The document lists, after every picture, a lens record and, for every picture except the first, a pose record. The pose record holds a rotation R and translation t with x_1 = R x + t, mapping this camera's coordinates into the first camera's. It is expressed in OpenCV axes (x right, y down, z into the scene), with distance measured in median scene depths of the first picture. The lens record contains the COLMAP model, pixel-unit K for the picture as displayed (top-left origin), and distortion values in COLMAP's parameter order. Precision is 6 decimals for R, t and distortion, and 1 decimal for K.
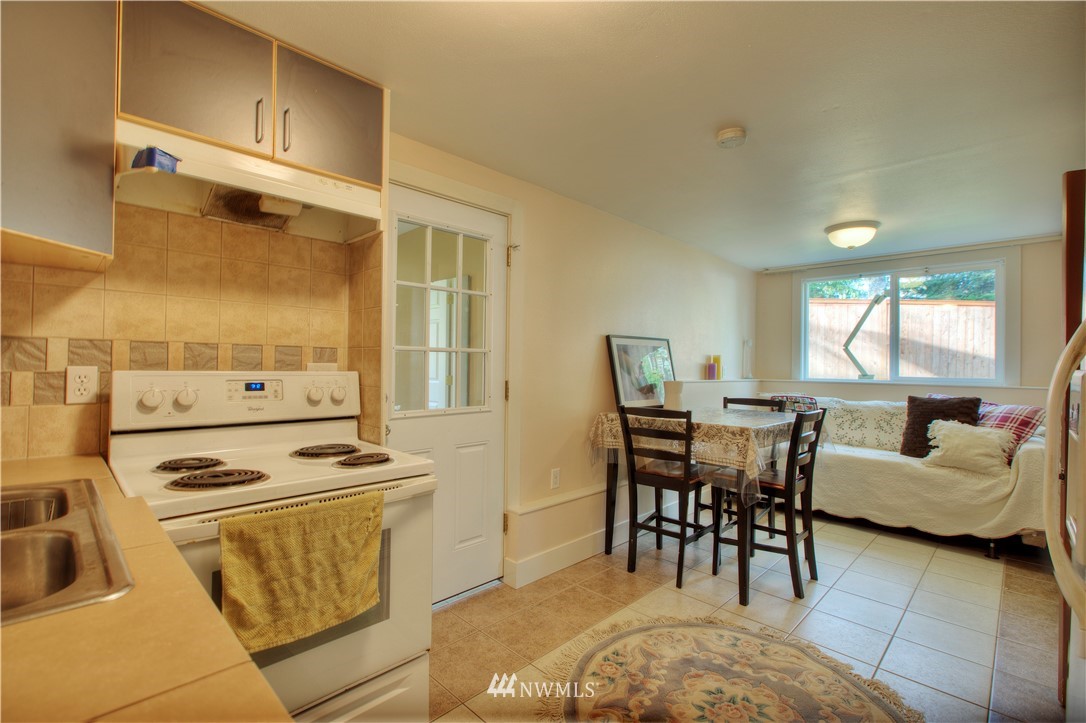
lens RADIAL K [[483.8, 0, 543.0], [0, 483.8, 361.5], [0, 0, 1]] dist [0.005740, 0.000835]
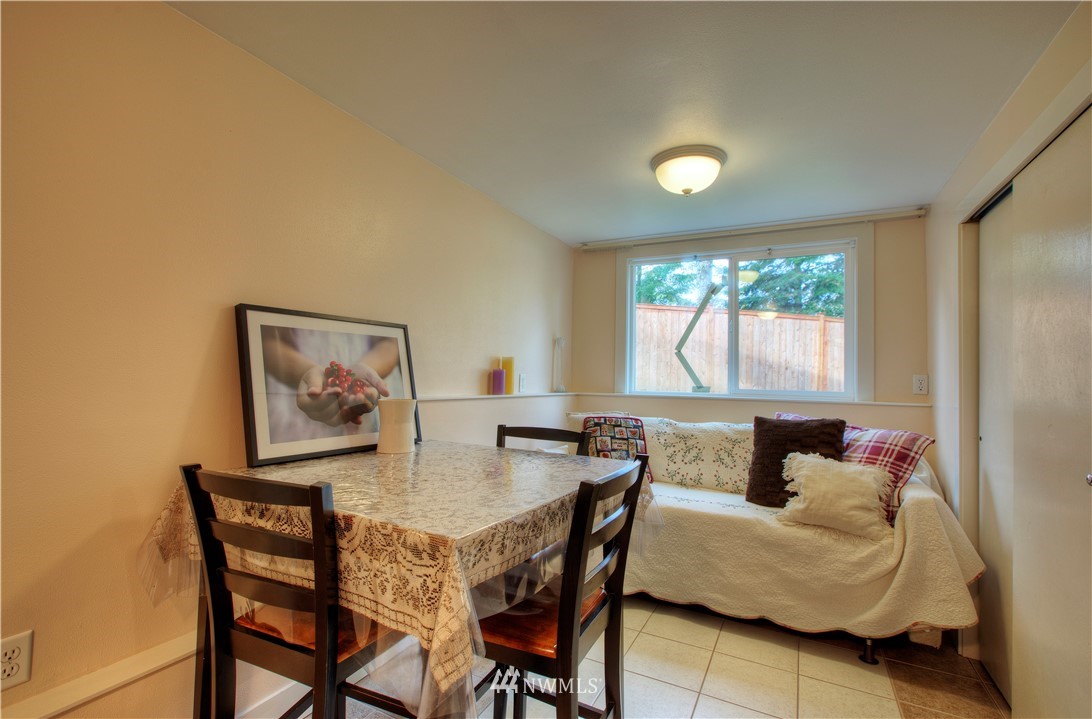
lens RADIAL K [[486.4, 0, 546.0], [0, 486.4, 359.5], [0, 0, 1]] dist [0.005740, 0.000835]
pose [[0.956432, 0.016005, 0.291515, 0.272951], [-0.009002, 0.999638, -0.025349, 0.008493], [-0.291816, 0.021621, 0.956230, 0.443163]]
